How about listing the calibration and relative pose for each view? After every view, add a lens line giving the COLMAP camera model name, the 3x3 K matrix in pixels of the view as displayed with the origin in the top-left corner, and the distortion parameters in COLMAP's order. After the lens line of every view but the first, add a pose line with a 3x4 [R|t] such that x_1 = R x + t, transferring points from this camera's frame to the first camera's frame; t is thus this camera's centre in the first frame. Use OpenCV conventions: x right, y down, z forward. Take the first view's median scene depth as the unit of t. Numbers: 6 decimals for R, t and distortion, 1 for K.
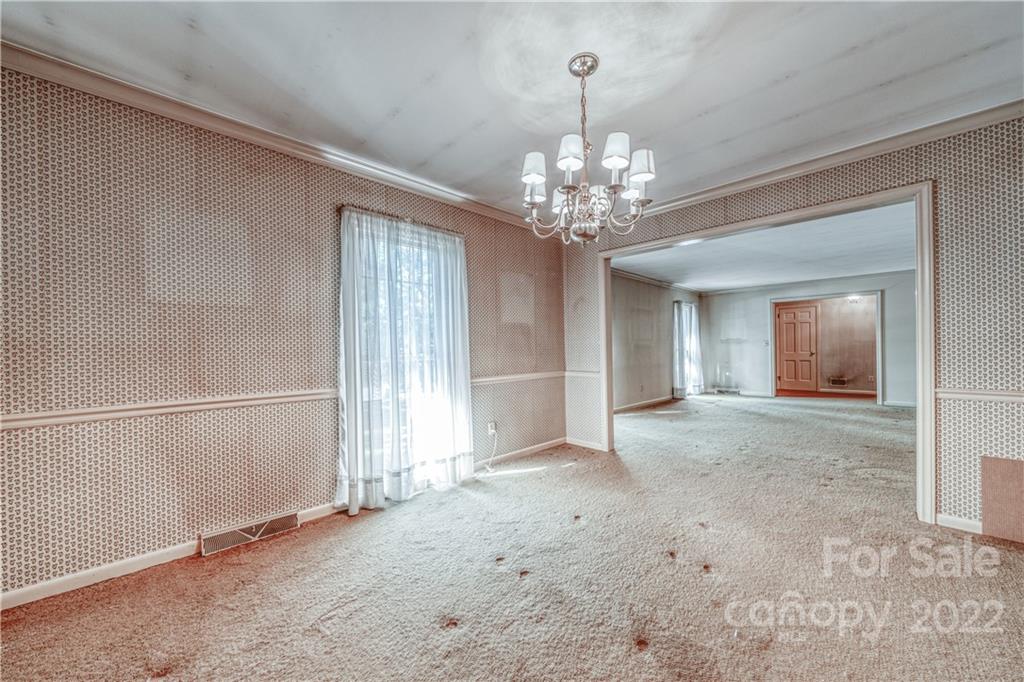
lens RADIAL K [[373.2, 0, 515.7], [0, 373.2, 347.9], [0, 0, 1]] dist [-0.004575, -0.000578]
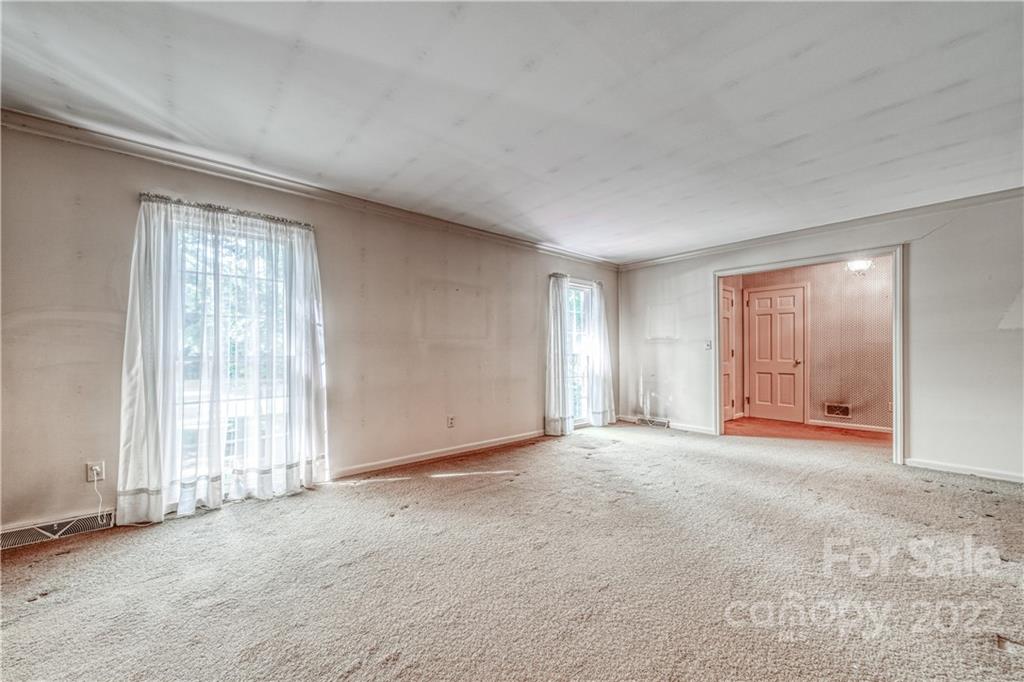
lens RADIAL K [[393.4, 0, 511.3], [0, 393.4, 349.4], [0, 0, 1]] dist [0.001732, -0.000162]
pose [[0.998726, 0.009120, -0.049639, 0.391016], [-0.009215, 0.999956, -0.001693, -0.001398], [0.049621, 0.002148, 0.998766, 0.353218]]
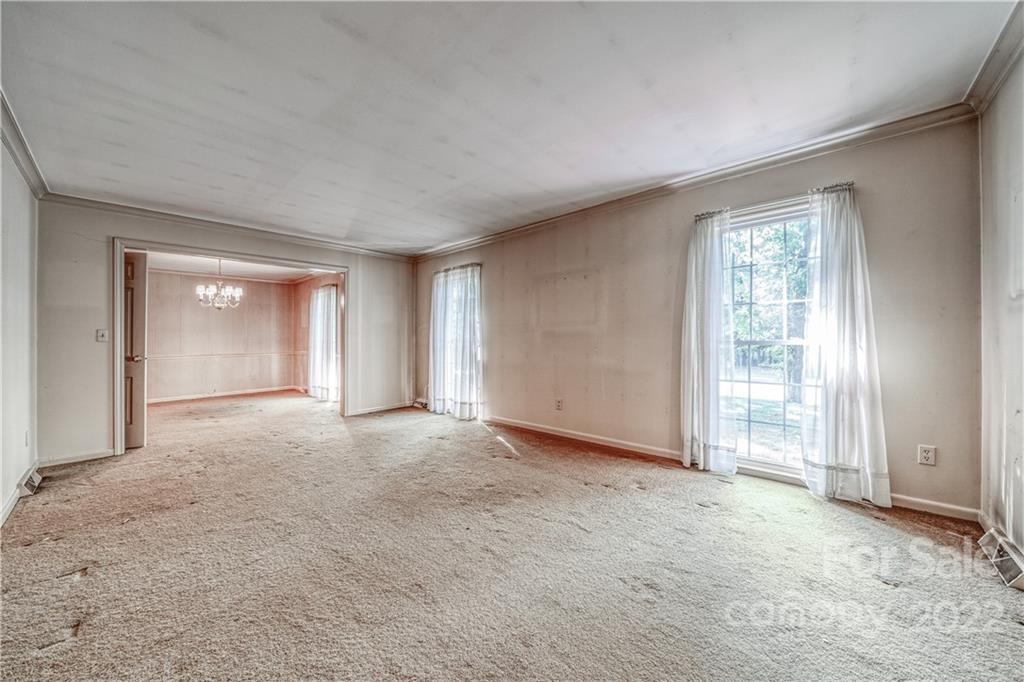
lens RADIAL K [[373.2, 0, 481.5], [0, 373.2, 332.4], [0, 0, 1]] dist [-0.004575, -0.000578]
pose [[-0.005516, -0.006347, -0.999965, 1.250879], [0.011383, 0.999915, -0.006409, -0.008155], [0.999920, -0.011418, -0.005443, 1.196700]]
